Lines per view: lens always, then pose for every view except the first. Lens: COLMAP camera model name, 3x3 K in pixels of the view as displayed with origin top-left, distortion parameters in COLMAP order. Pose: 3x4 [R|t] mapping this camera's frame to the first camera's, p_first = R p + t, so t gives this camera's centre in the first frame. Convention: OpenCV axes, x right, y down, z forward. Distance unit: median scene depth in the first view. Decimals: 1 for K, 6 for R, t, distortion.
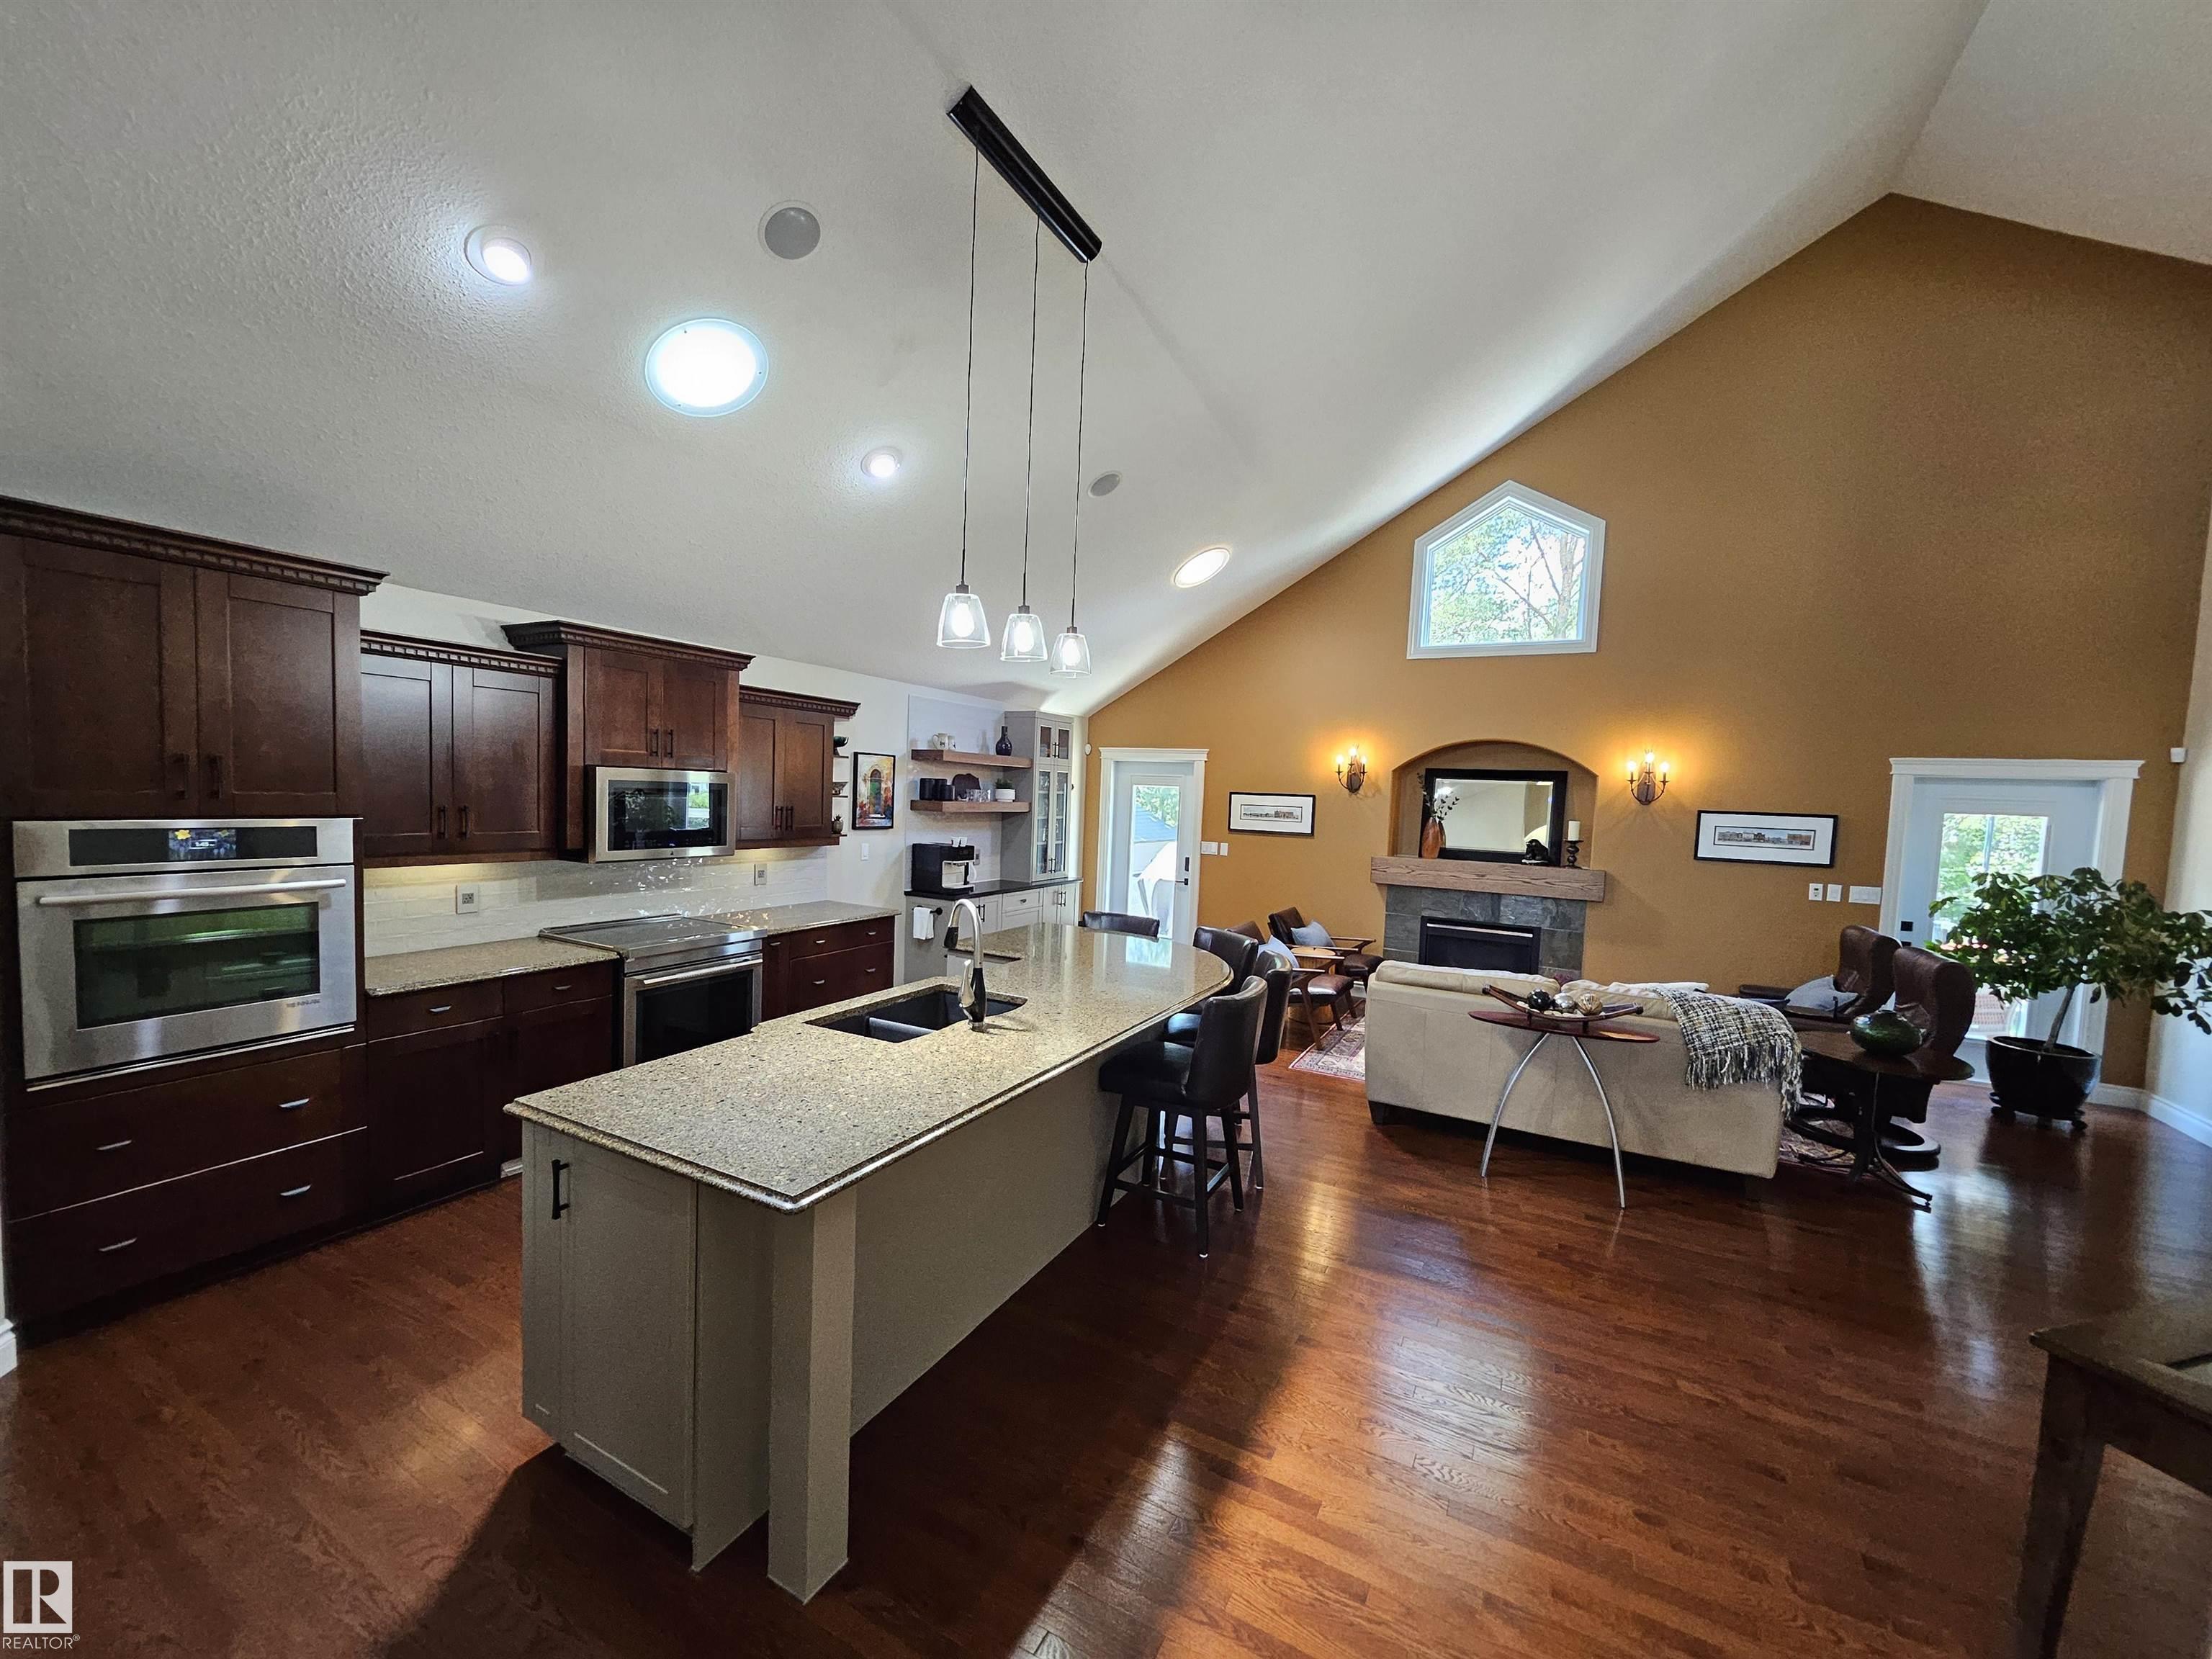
lens RADIAL K [[866.1, 0, 1089.5], [0, 866.1, 839.5], [0, 0, 1]] dist [0.013890, -0.000014]
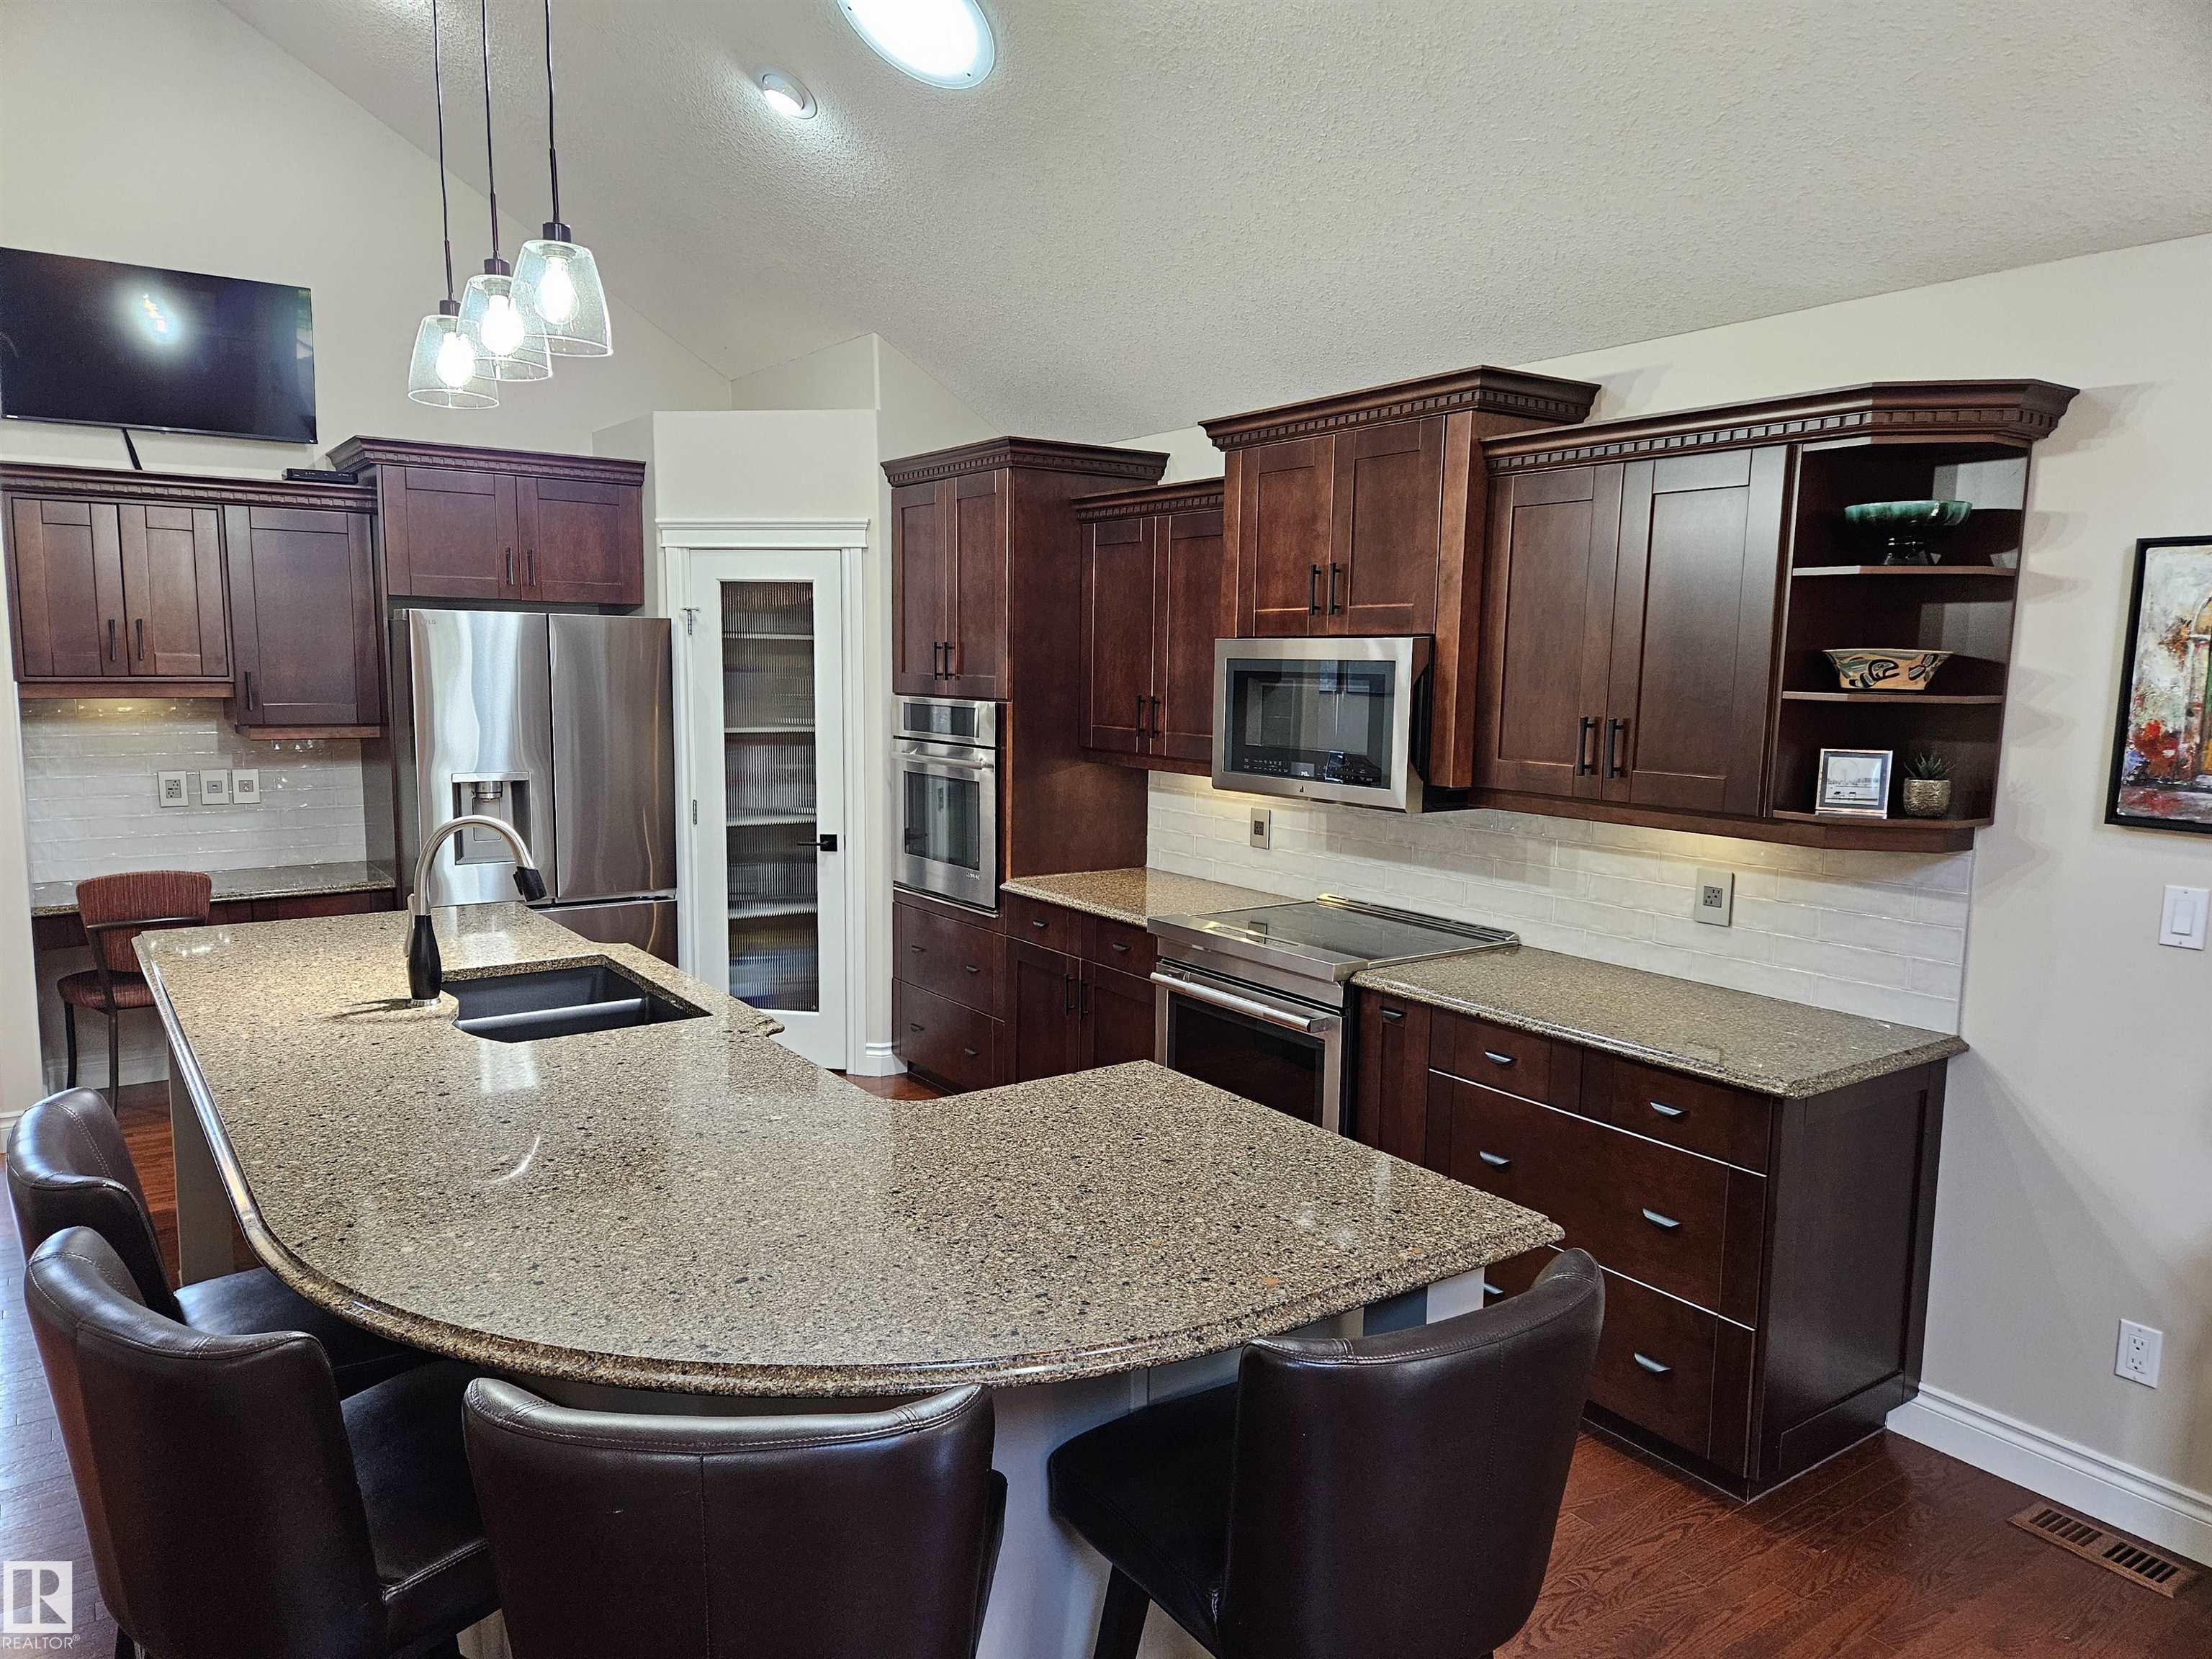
lens RADIAL K [[1489.6, 0, 1118.8], [0, 1489.6, 823.1], [0, 0, 1]] dist [0.069010, -0.059429]
pose [[-0.425166, 0.055613, -0.903405, 0.245385], [-0.084604, 0.991299, 0.100840, -0.027630], [0.901152, 0.119306, -0.416762, 0.749065]]
